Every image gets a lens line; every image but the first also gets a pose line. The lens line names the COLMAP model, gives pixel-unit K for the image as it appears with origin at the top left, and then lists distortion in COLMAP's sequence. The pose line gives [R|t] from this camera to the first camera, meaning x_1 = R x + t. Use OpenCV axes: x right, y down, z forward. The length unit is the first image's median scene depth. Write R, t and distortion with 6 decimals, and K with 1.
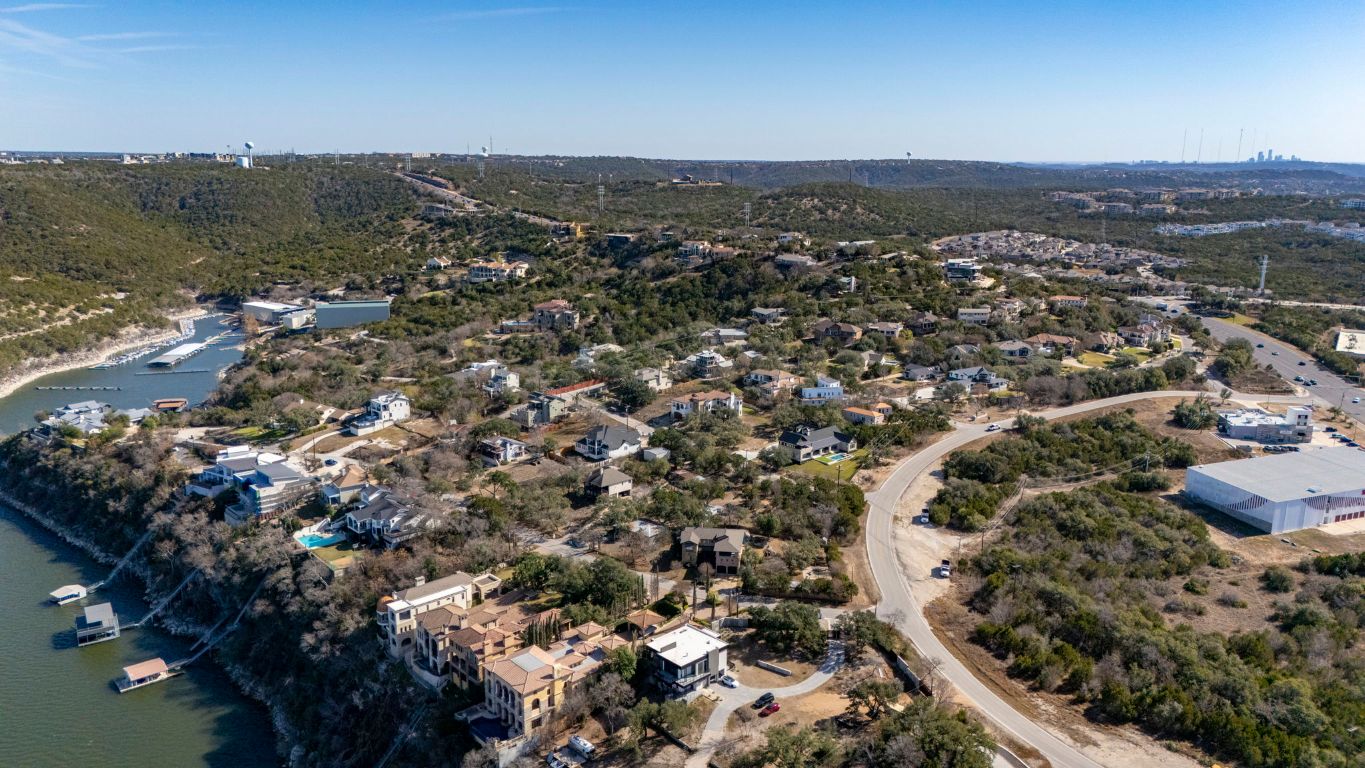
lens RADIAL K [[995.3, 0, 690.8], [0, 995.3, 379.4], [0, 0, 1]] dist [0.072170, -0.056611]
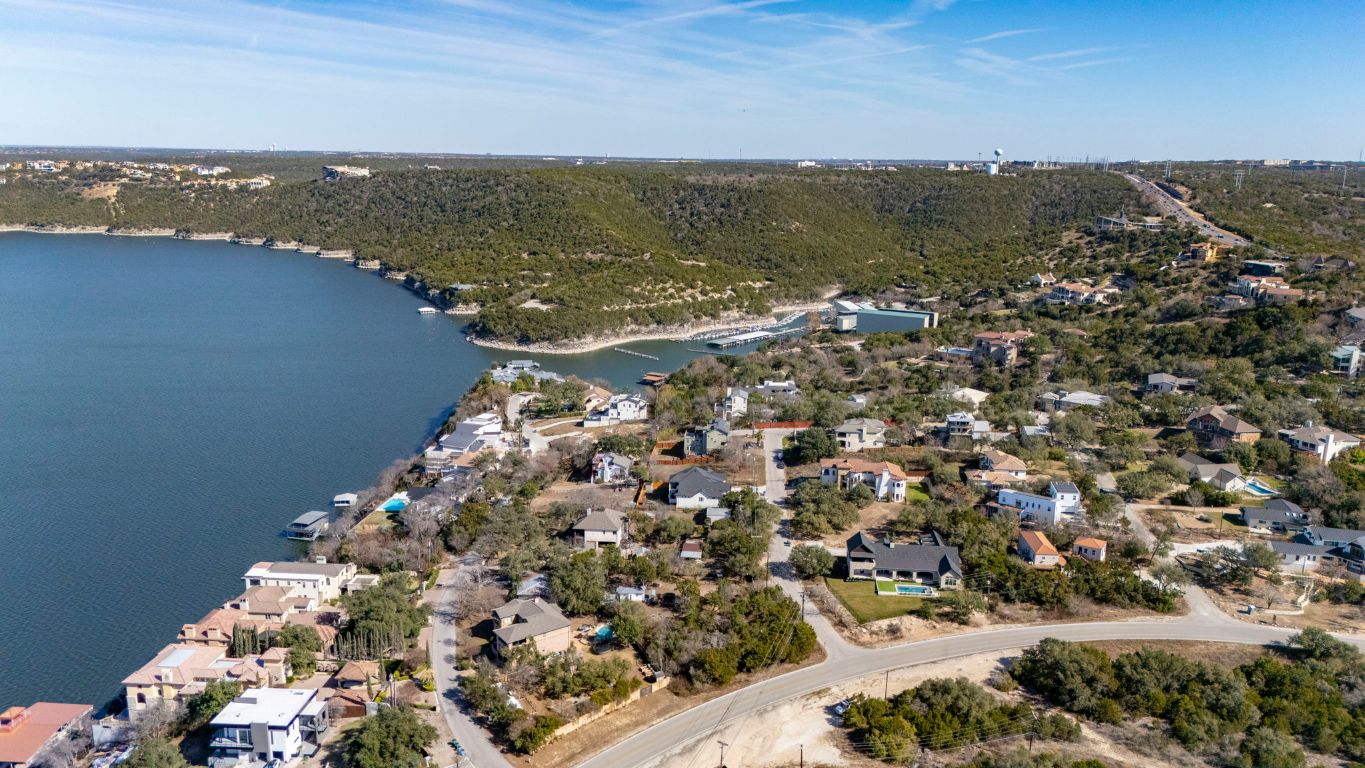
lens RADIAL K [[995.3, 0, 690.8], [0, 995.3, 379.4], [0, 0, 1]] dist [0.072170, -0.056611]
pose [[0.672913, 0.162860, -0.721571, 0.284046], [-0.168640, 0.983550, 0.064721, -0.046182], [0.720242, 0.078134, 0.689309, 0.215618]]
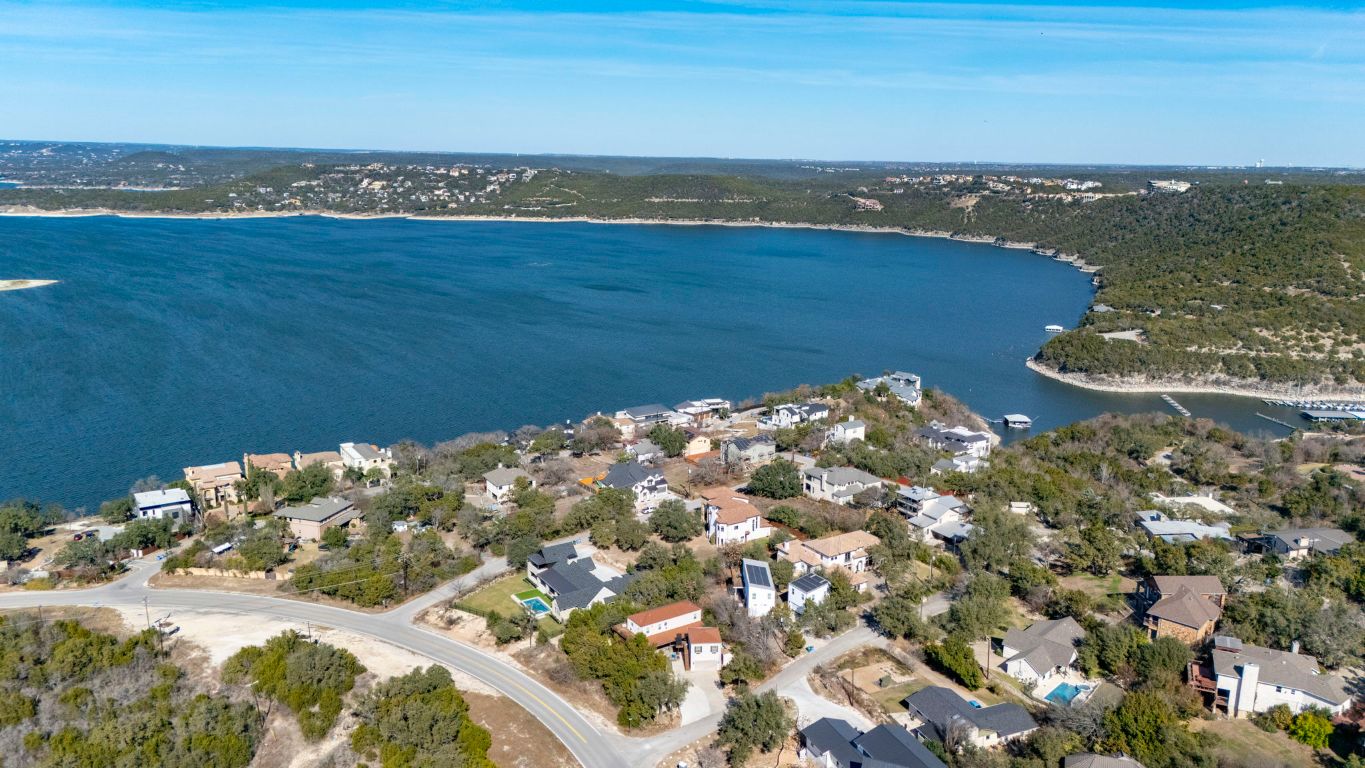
lens RADIAL K [[995.3, 0, 690.8], [0, 995.3, 379.4], [0, 0, 1]] dist [0.072170, -0.056611]
pose [[-0.161922, 0.205403, -0.965190, 0.399857], [-0.235585, 0.941769, 0.239941, -0.131450], [0.958270, 0.266236, -0.104103, 0.596553]]
